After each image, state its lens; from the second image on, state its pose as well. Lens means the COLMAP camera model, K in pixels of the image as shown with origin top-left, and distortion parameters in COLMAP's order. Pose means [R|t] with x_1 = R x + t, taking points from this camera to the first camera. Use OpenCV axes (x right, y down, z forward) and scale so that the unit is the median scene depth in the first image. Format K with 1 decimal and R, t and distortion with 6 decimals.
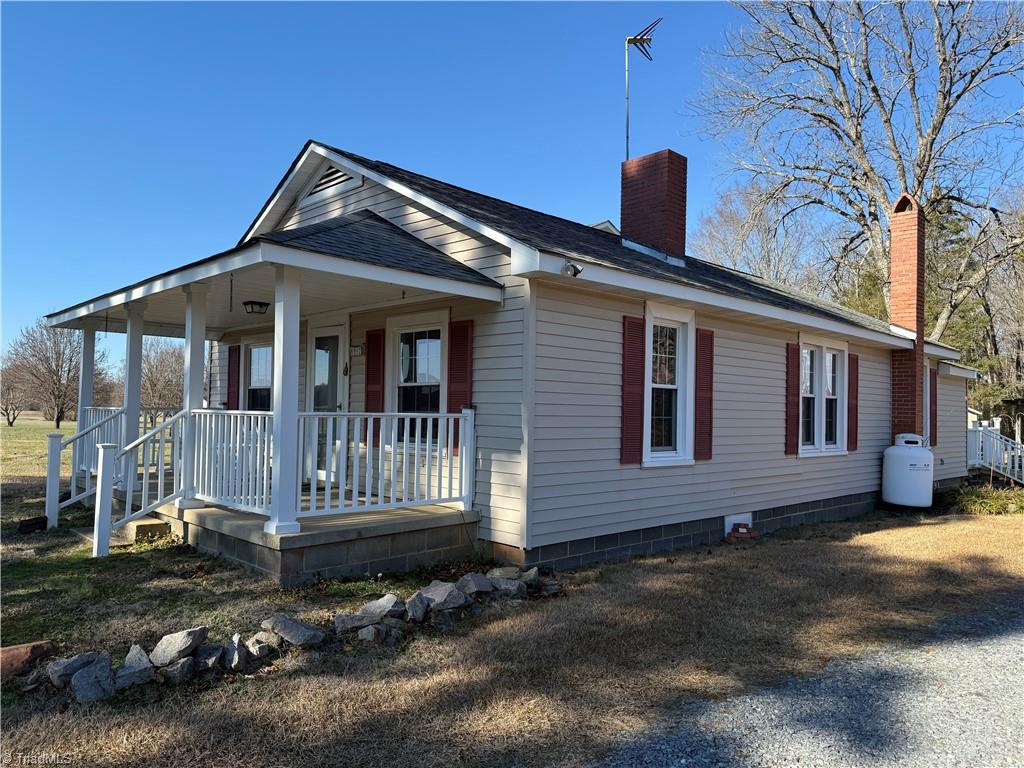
lens RADIAL K [[708.5, 0, 512.0], [0, 708.5, 384.0], [0, 0, 1]] dist [0.135199, -0.205784]
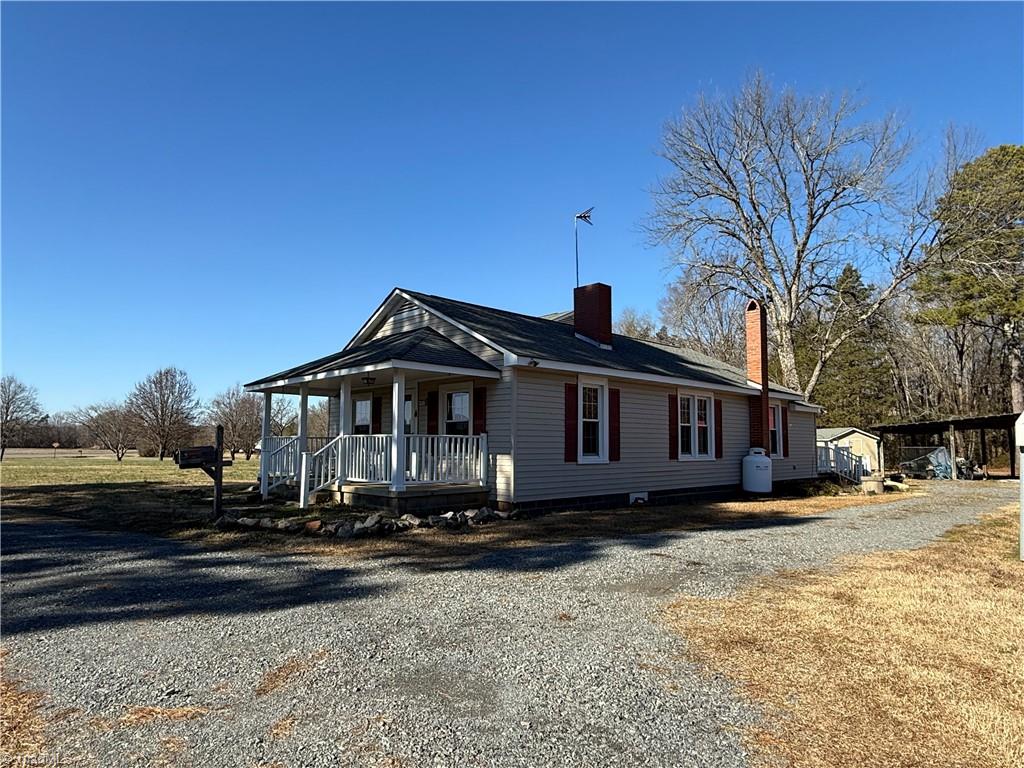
lens RADIAL K [[614.0, 0, 511.9], [0, 614.0, 380.3], [0, 0, 1]] dist [0.002905, 0.000572]
pose [[0.999696, -0.015458, -0.019227, 0.040976], [0.014133, 0.997637, -0.067234, 0.003813], [0.020221, 0.066942, 0.997552, -0.558472]]
